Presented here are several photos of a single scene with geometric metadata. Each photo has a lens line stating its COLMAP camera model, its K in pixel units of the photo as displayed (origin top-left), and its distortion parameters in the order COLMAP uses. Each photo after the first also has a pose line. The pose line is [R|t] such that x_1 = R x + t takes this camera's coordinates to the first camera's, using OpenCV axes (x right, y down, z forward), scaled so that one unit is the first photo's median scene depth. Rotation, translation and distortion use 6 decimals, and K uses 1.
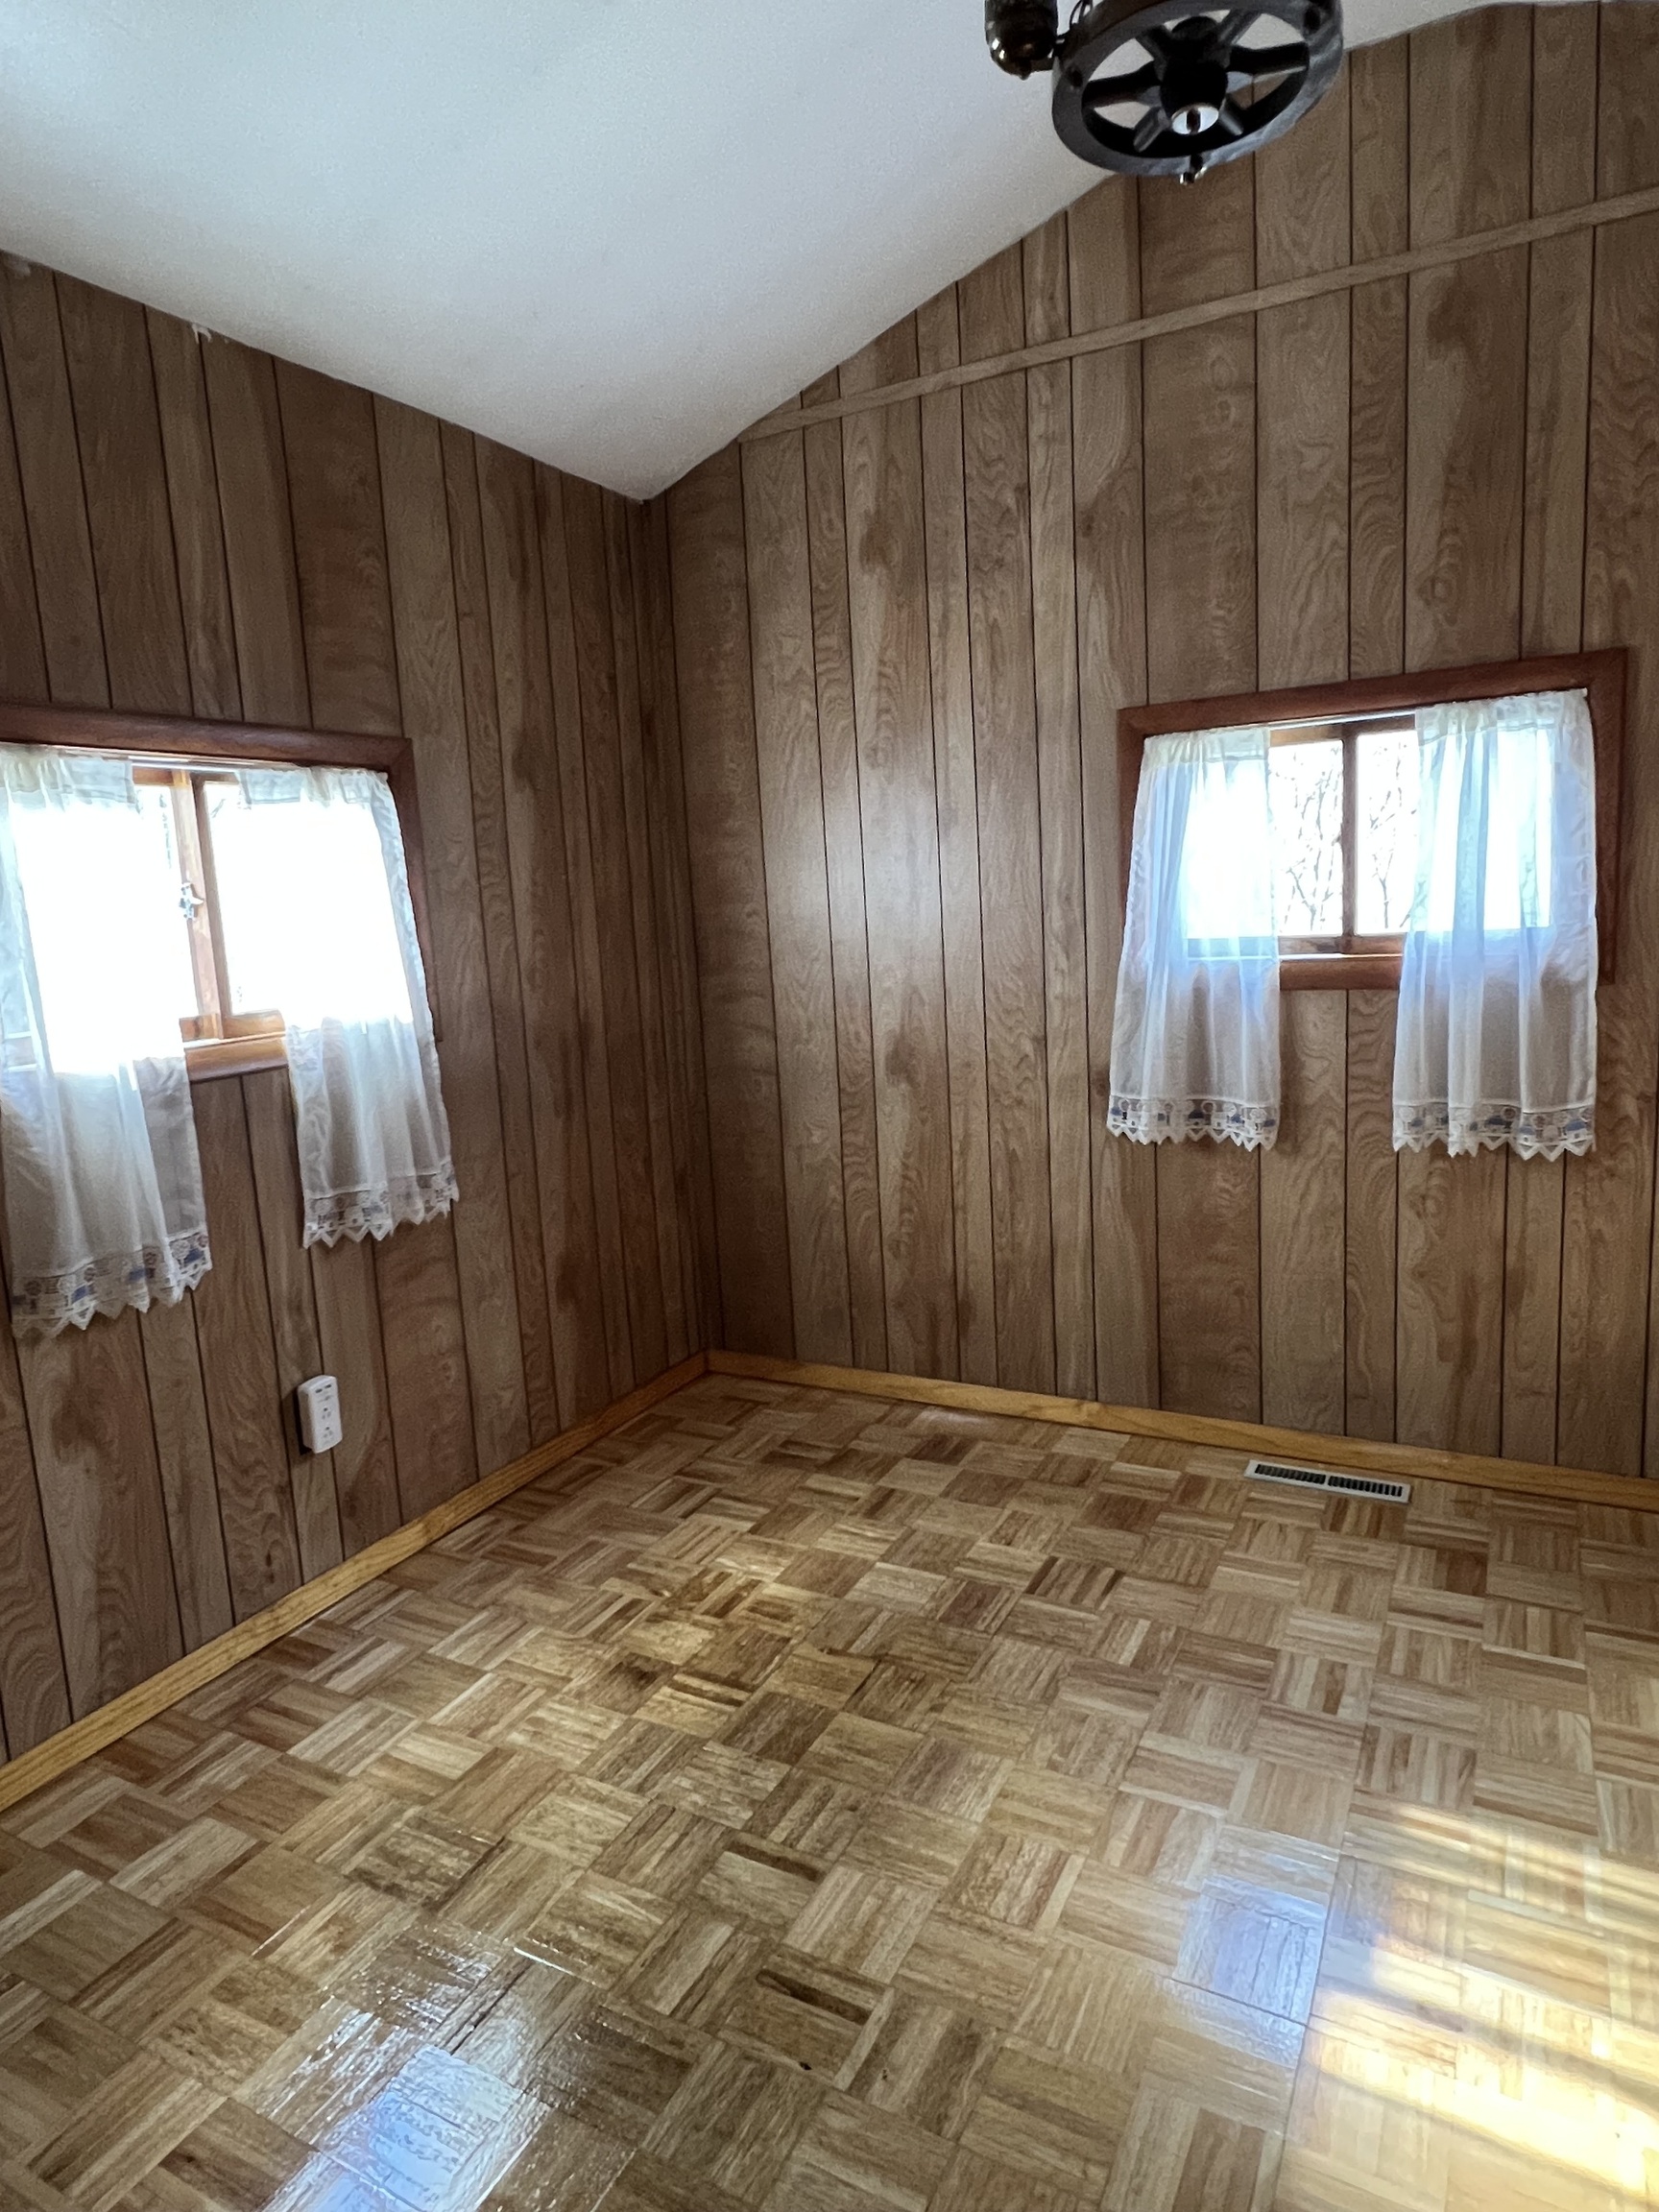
lens RADIAL K [[1311.8, 0, 825.6], [0, 1311.8, 1105.2], [0, 0, 1]] dist [-0.000249, -0.001525]
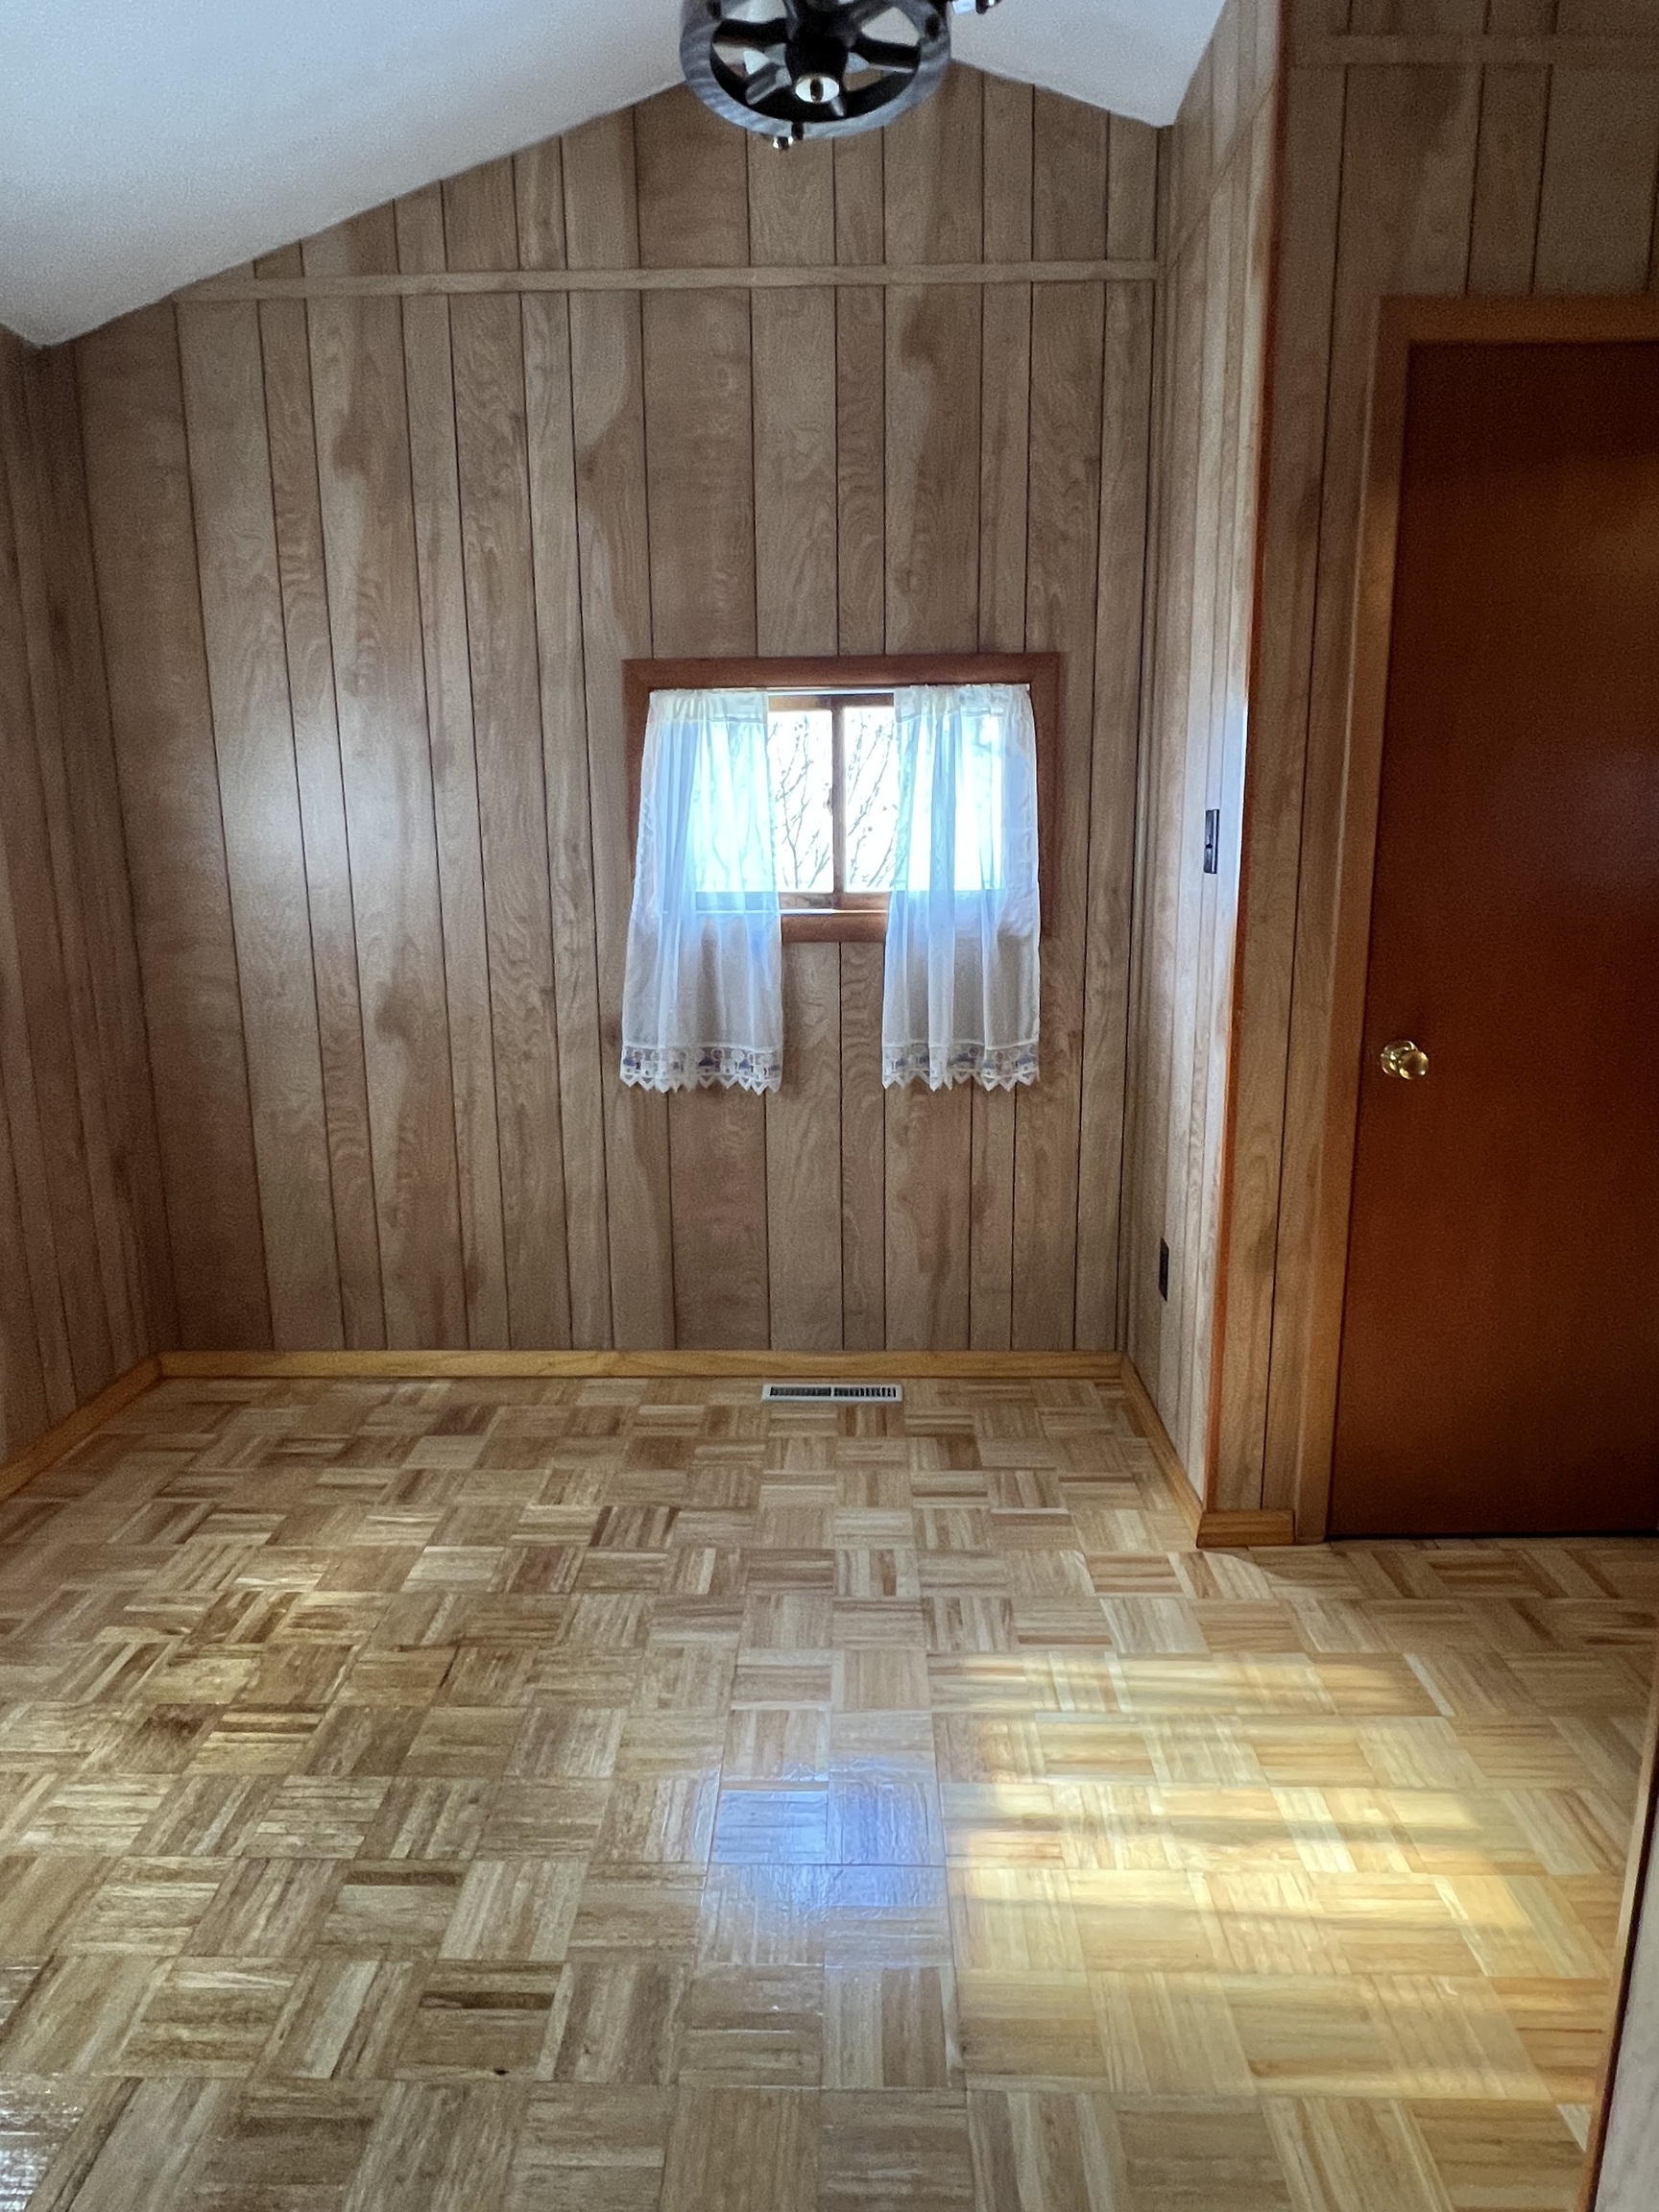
lens RADIAL K [[1311.8, 0, 819.6], [0, 1311.8, 1097.2], [0, 0, 1]] dist [-0.000249, -0.001525]
pose [[0.890170, -0.044535, 0.453447, -0.121763], [0.033401, 0.998912, 0.032539, 0.004712], [-0.454403, -0.013819, 0.890689, 0.037240]]
